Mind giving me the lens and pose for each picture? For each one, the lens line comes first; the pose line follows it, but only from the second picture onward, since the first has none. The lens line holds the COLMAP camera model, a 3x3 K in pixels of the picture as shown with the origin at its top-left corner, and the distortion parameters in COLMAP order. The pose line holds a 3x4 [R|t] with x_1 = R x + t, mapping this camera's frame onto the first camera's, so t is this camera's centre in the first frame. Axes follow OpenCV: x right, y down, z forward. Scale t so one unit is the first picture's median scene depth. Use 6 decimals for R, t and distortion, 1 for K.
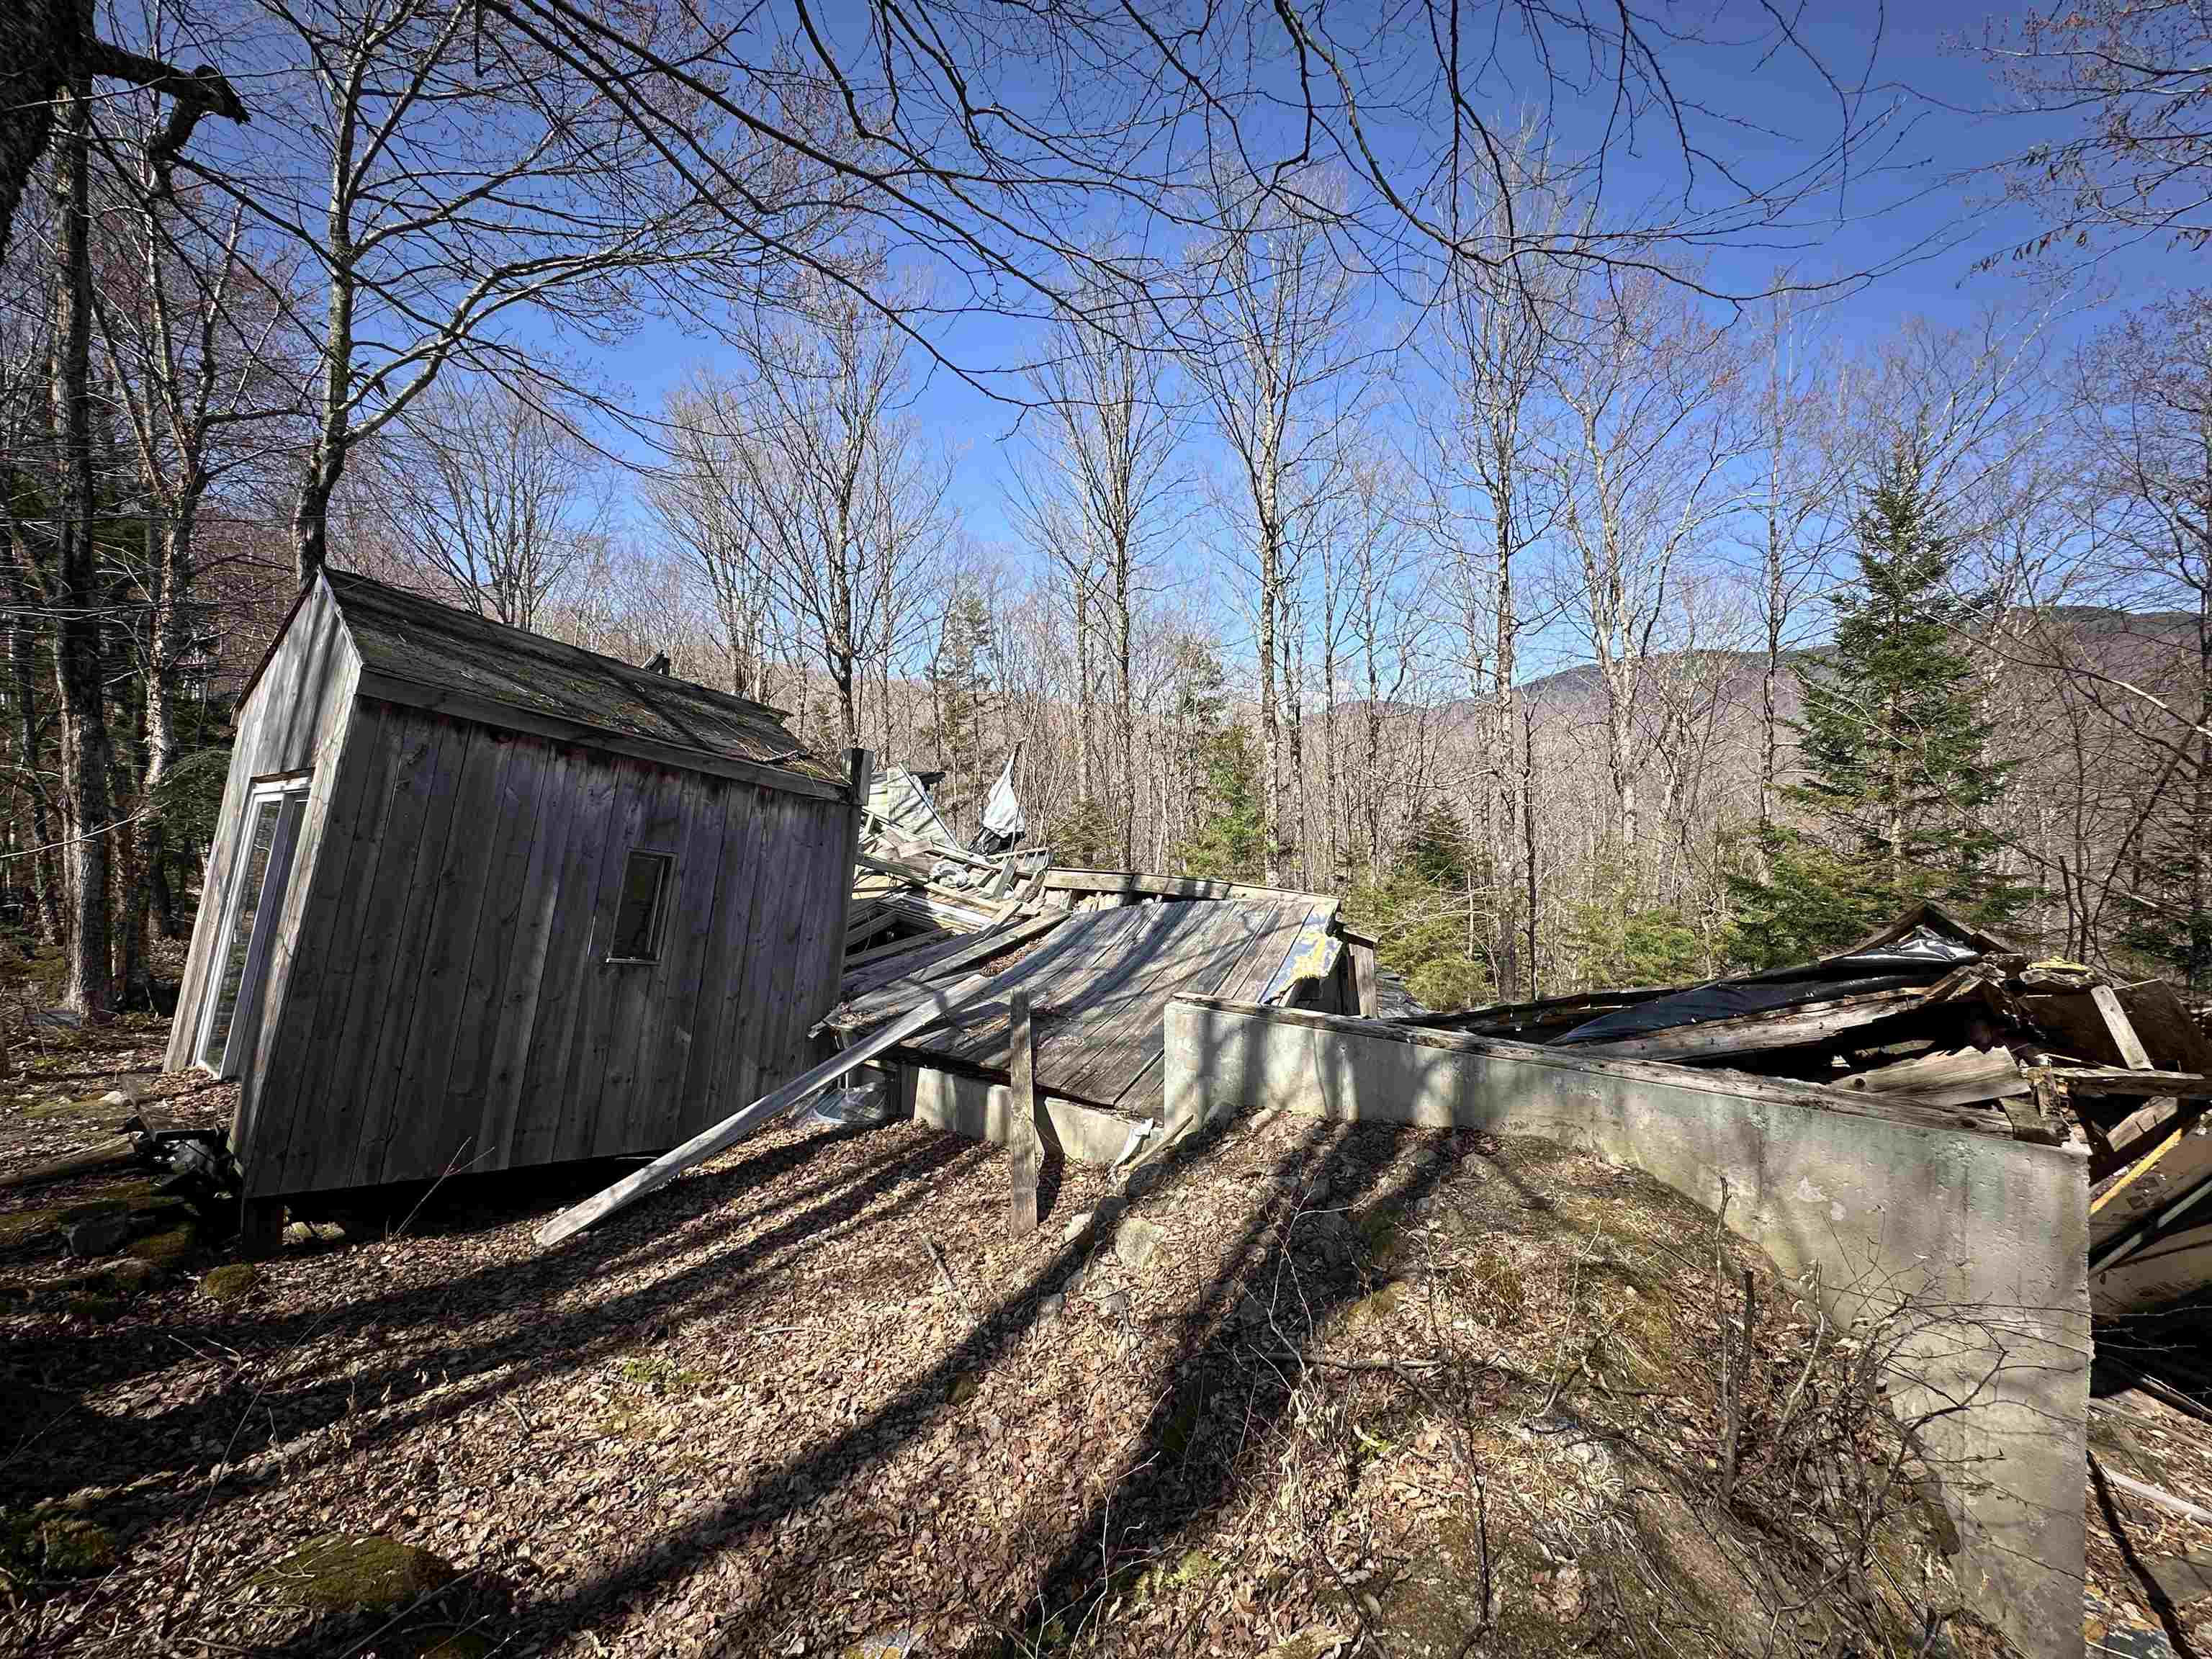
lens RADIAL K [[880.8, 0, 1105.2], [0, 880.8, 827.9], [0, 0, 1]] dist [-0.003703, 0.000544]
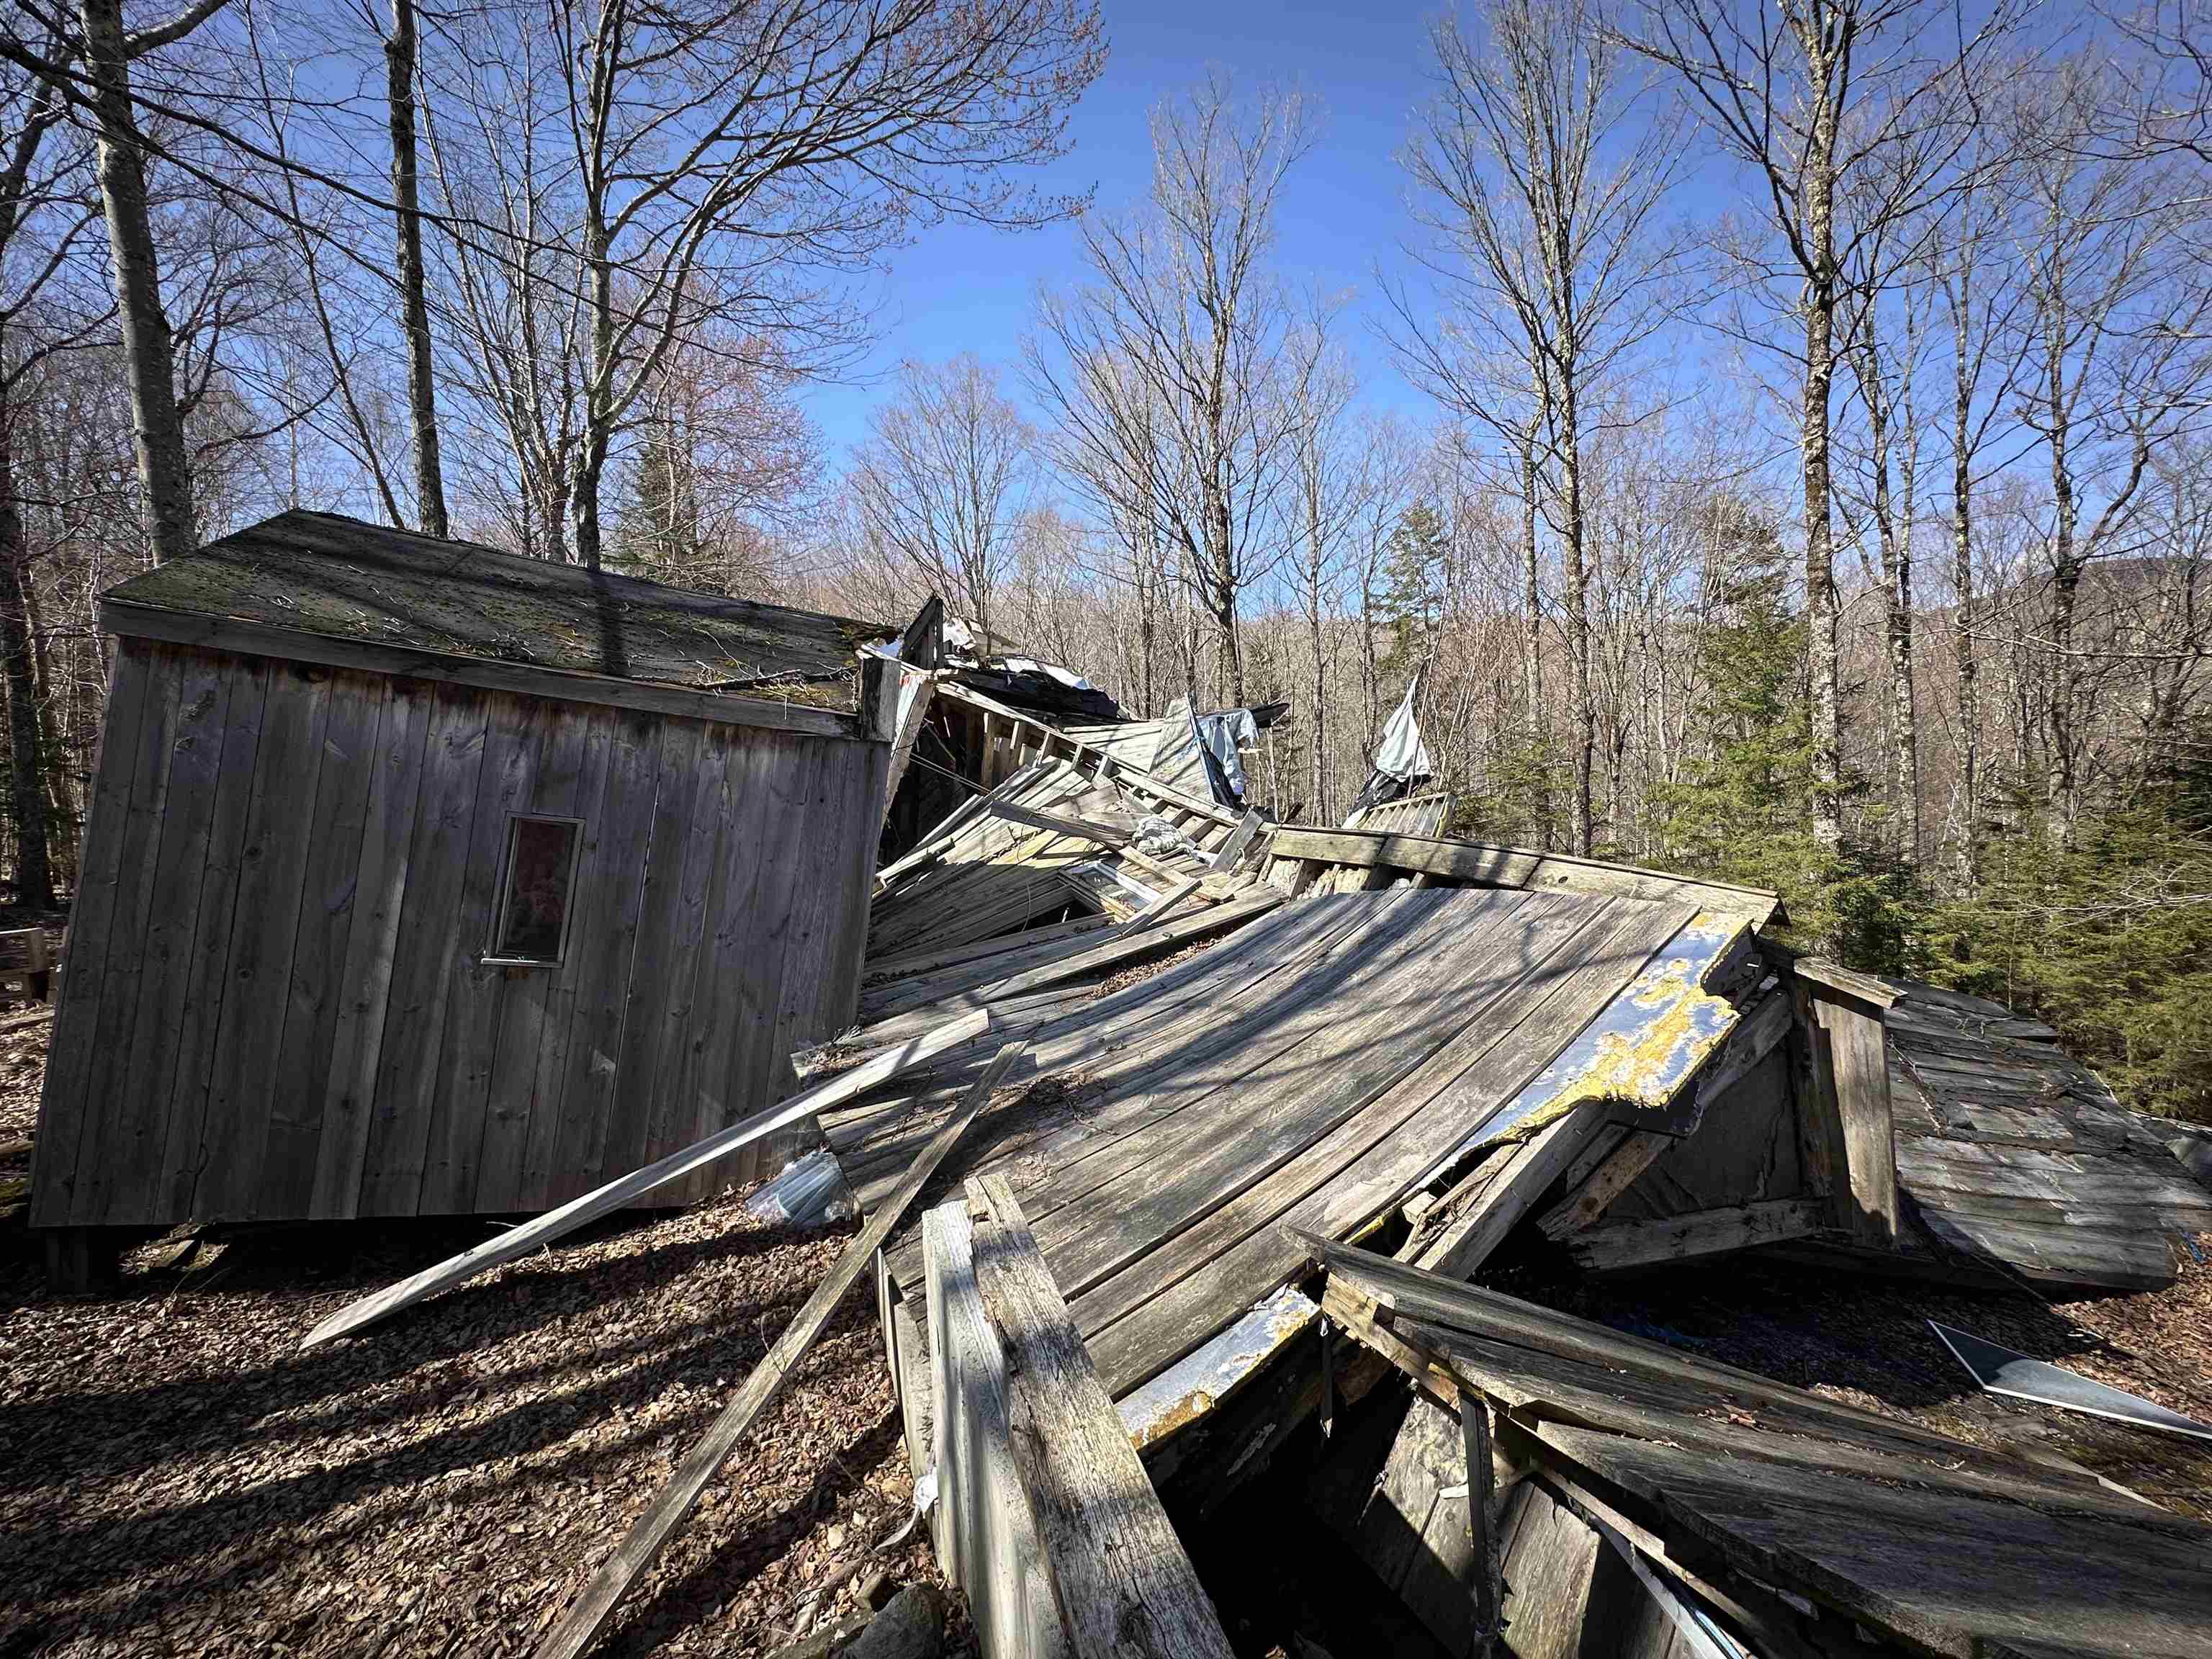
lens RADIAL K [[880.8, 0, 1103.2], [0, 880.8, 828.5], [0, 0, 1]] dist [-0.003703, 0.000544]
pose [[0.849128, -0.006252, -0.528149, 0.129375], [0.037487, 0.998122, 0.048455, 0.008430], [0.526854, -0.060944, 0.847768, 0.284293]]
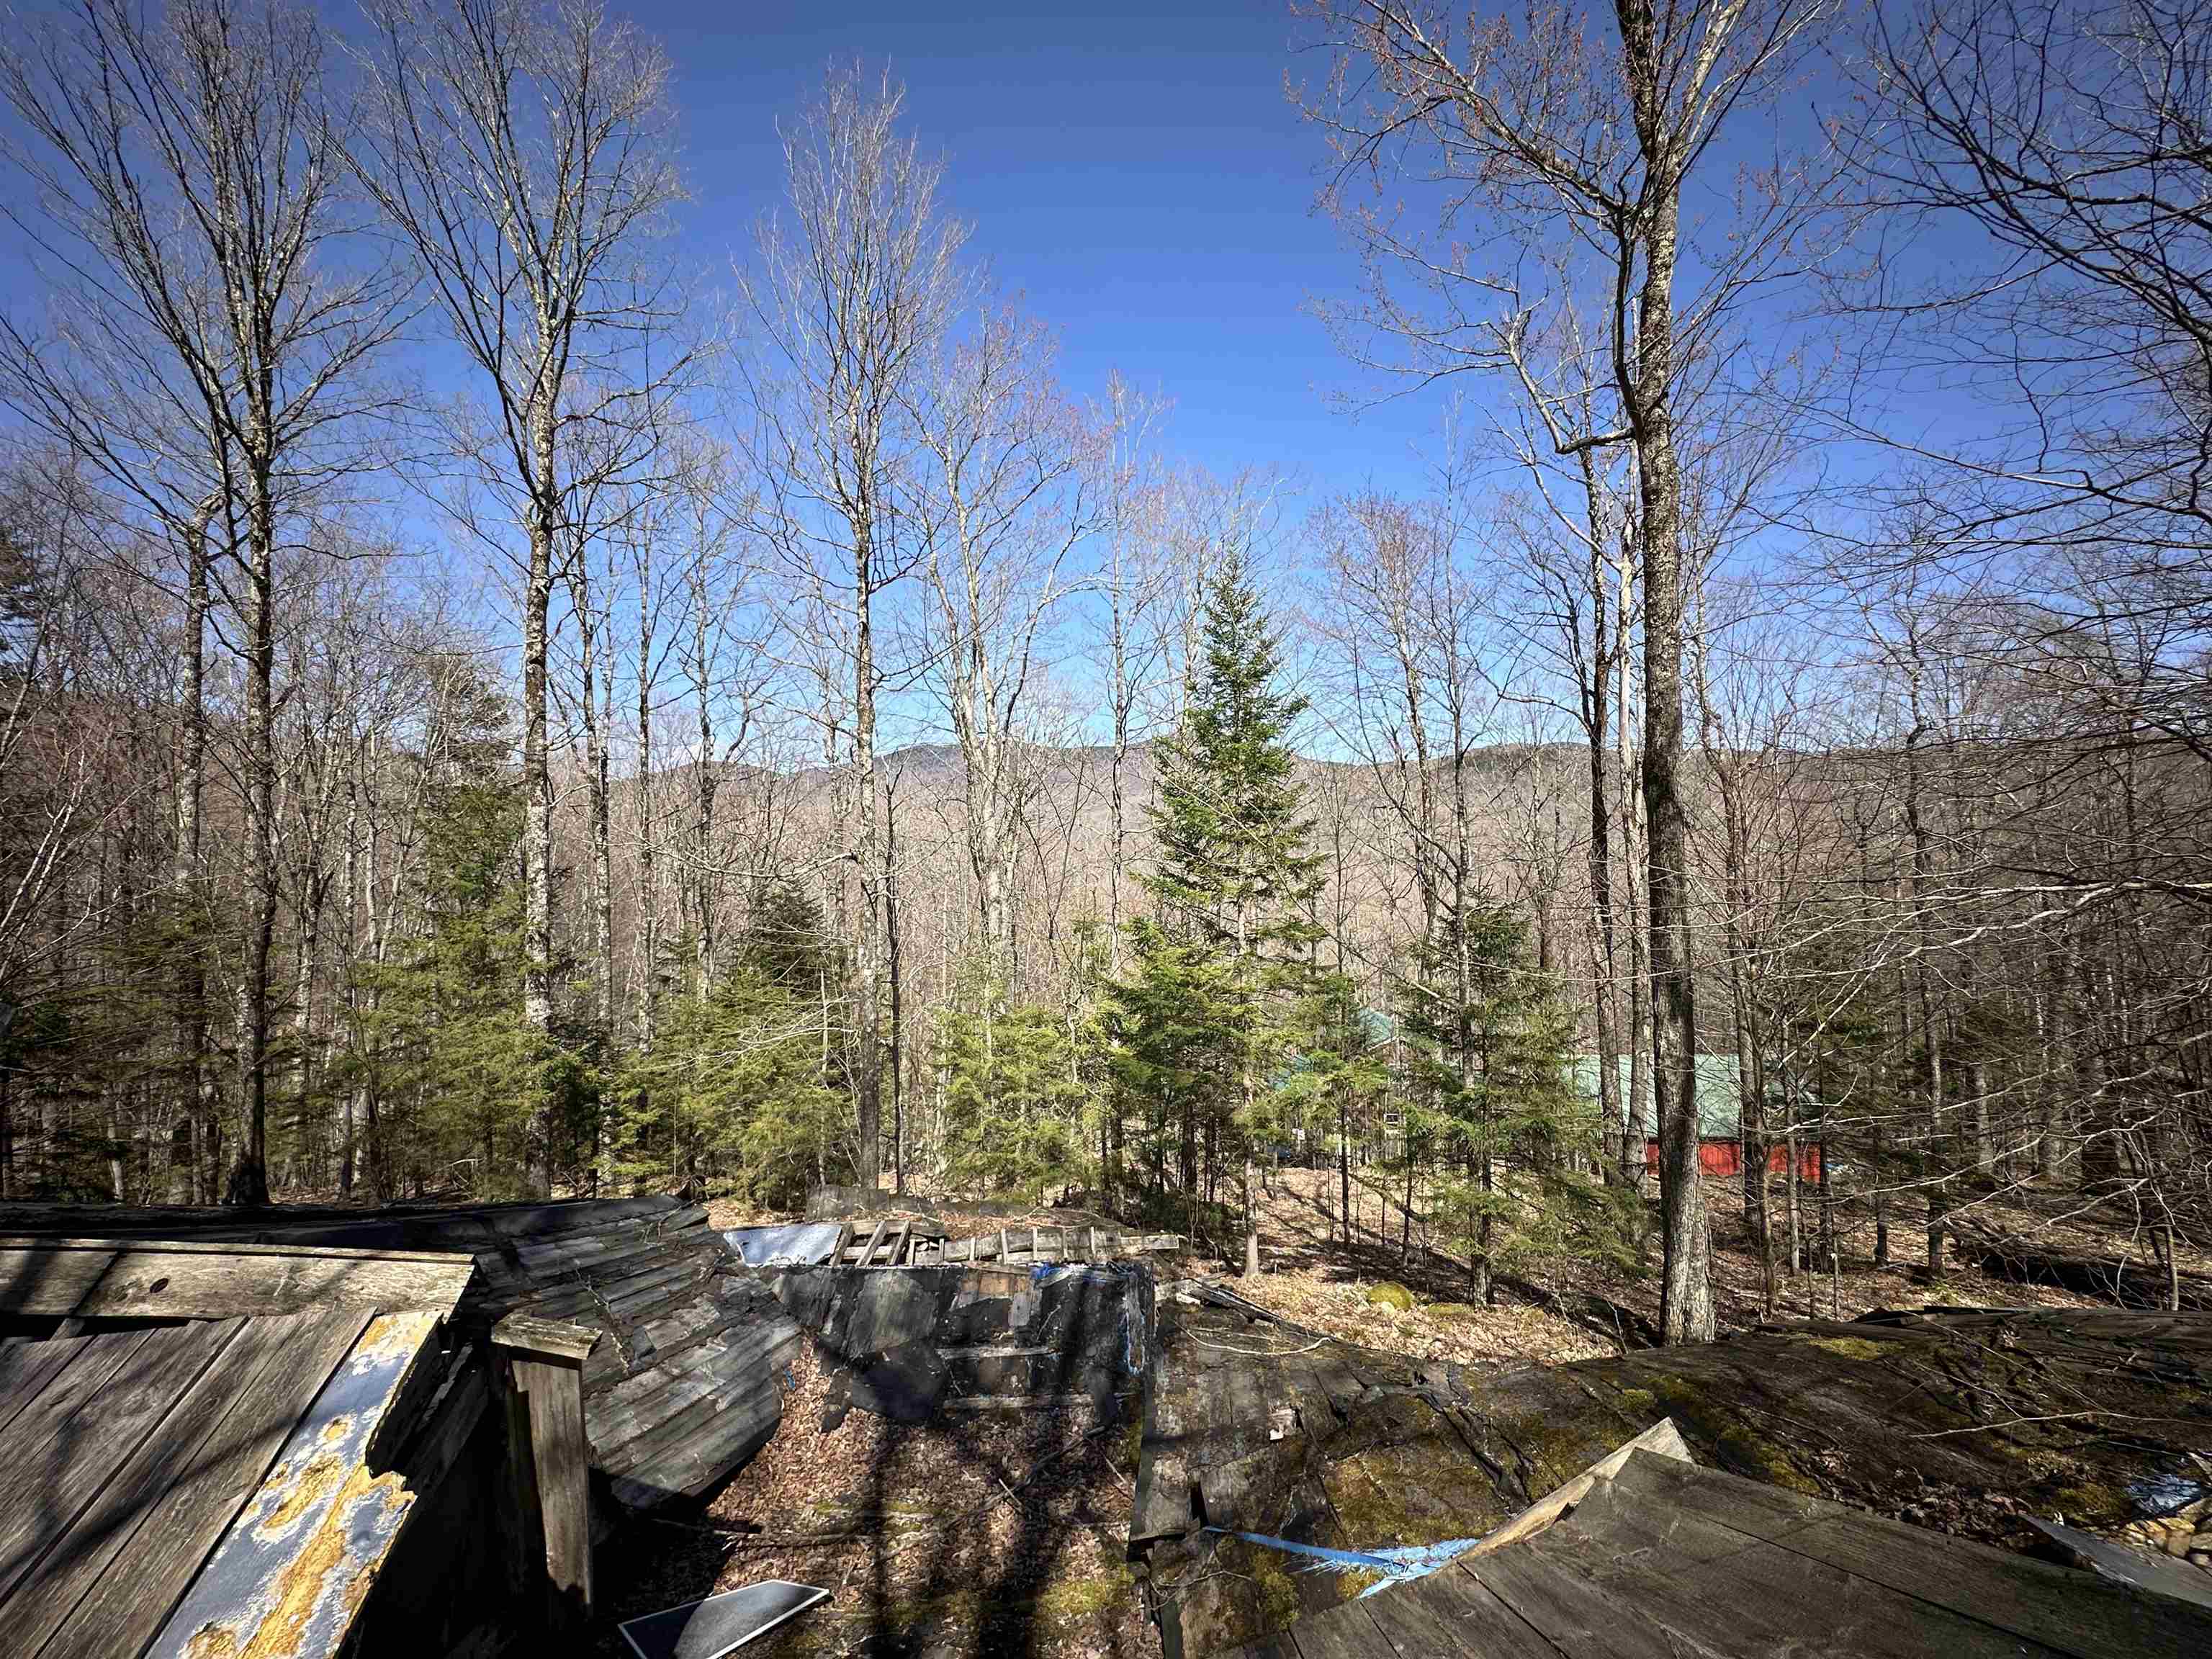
lens RADIAL K [[880.8, 0, 1105.7], [0, 880.8, 828.9], [0, 0, 1]] dist [-0.003703, 0.000544]
pose [[0.763593, 0.025905, 0.645178, 0.137044], [0.021503, 0.997621, -0.065505, -0.042076], [-0.645340, 0.063893, 0.761219, 0.328945]]
